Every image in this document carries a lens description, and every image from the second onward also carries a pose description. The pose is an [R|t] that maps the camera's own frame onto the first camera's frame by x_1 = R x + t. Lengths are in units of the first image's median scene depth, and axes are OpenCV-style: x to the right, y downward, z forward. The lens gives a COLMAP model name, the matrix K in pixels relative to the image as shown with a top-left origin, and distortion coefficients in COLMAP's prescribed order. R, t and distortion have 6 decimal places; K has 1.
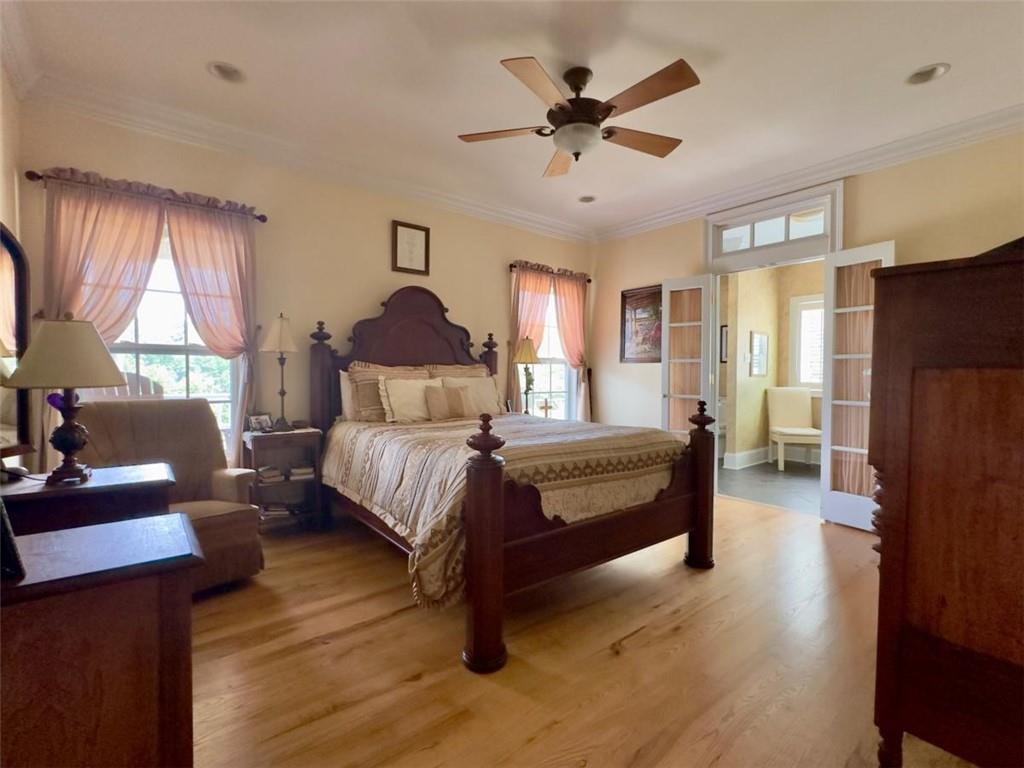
lens RADIAL K [[474.4, 0, 509.6], [0, 474.4, 382.6], [0, 0, 1]] dist [0.000135, -0.000361]
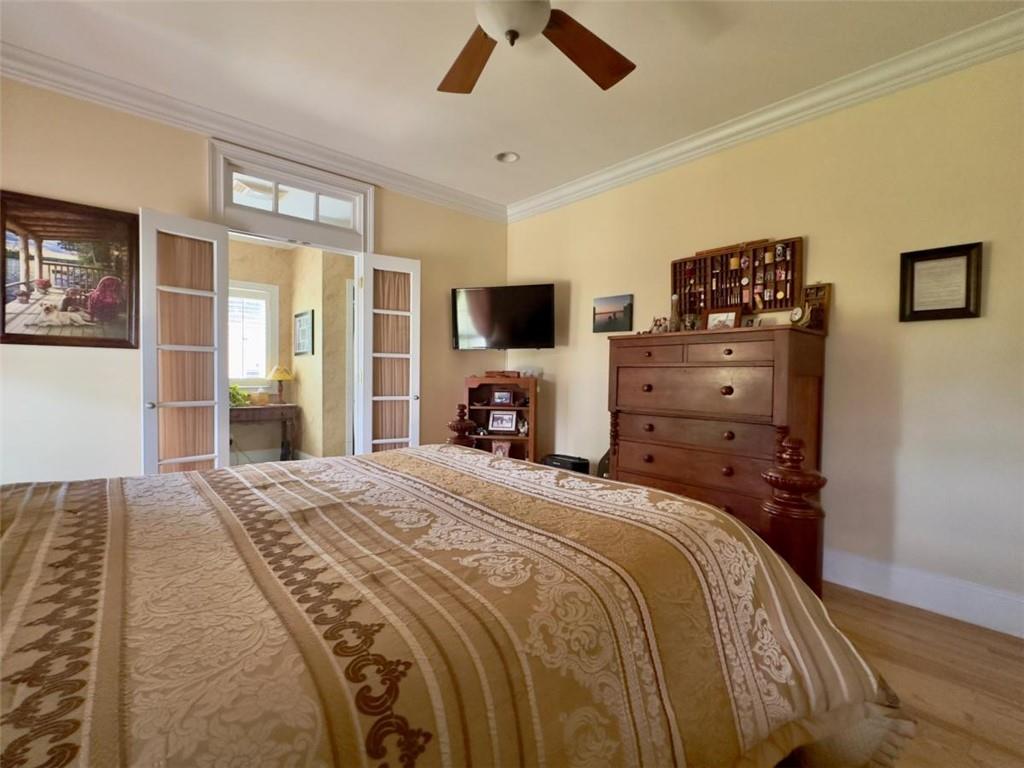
lens RADIAL K [[474.4, 0, 514.6], [0, 474.4, 386.8], [0, 0, 1]] dist [0.000135, -0.000361]
pose [[-0.049973, -0.032596, 0.998219, -0.291532], [0.003172, 0.999457, 0.032795, -0.013502], [-0.998746, 0.004806, -0.049842, 0.578150]]
